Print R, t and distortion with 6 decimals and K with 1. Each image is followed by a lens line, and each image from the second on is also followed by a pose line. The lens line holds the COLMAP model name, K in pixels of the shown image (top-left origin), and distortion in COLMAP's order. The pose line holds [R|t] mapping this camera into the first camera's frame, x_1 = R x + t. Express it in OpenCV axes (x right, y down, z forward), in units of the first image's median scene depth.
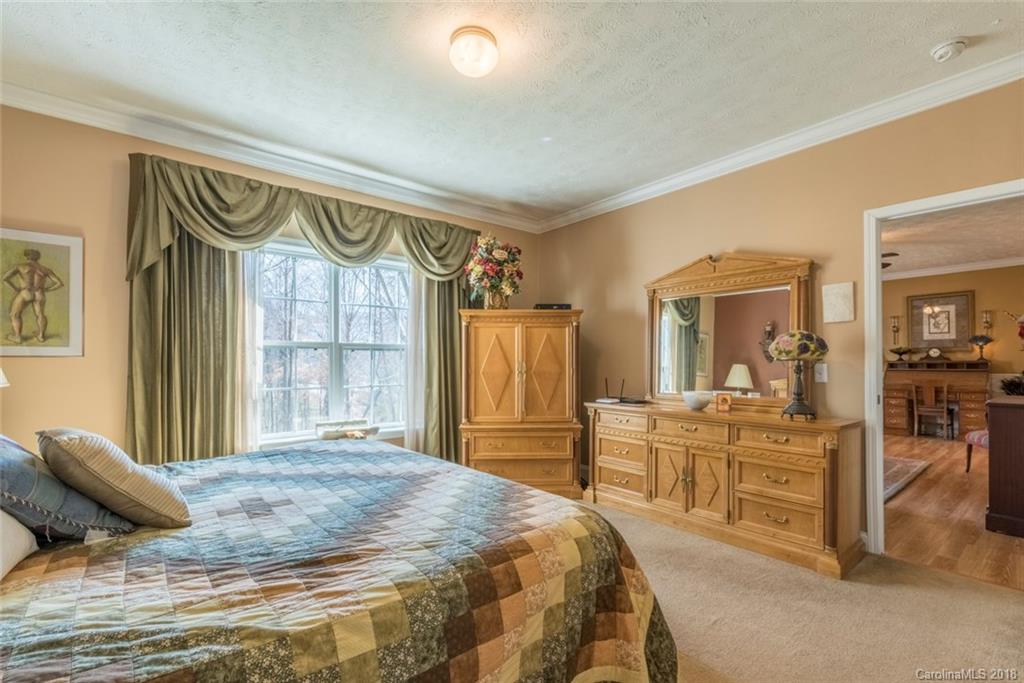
lens RADIAL K [[453.4, 0, 511.6], [0, 453.4, 360.2], [0, 0, 1]] dist [-0.001620, -0.000496]
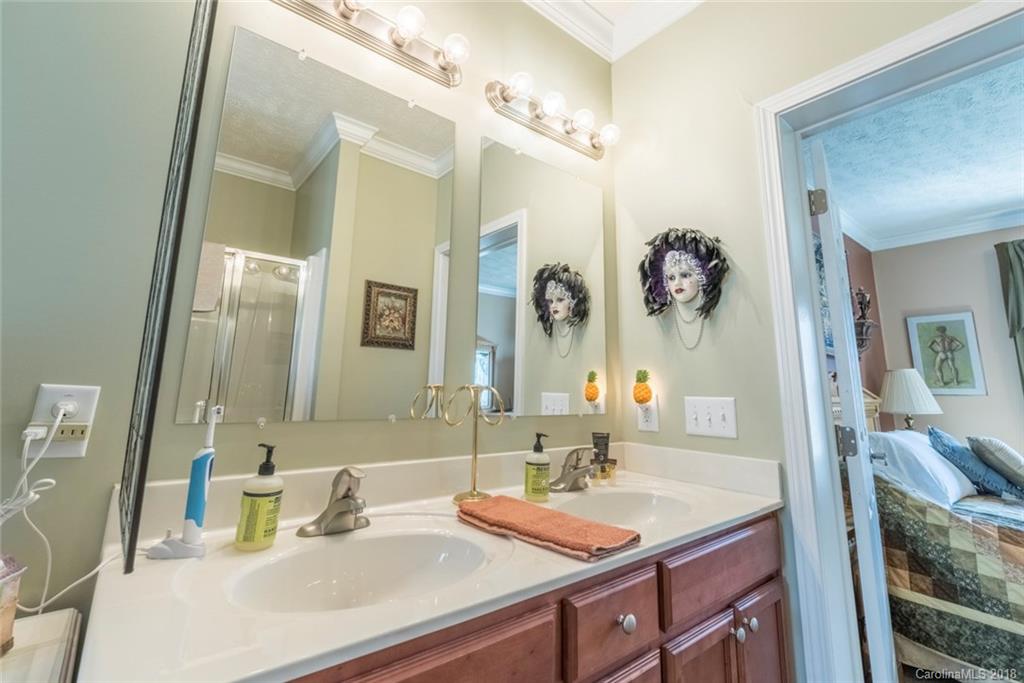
lens RADIAL K [[452.0, 0, 515.7], [0, 452.0, 304.3], [0, 0, 1]] dist [-0.000024, -0.000361]
pose [[0.008913, -0.187901, -0.982148, 0.404154], [-0.011405, 0.982104, -0.187996, -0.004723], [0.999895, 0.012877, 0.006610, -0.408343]]
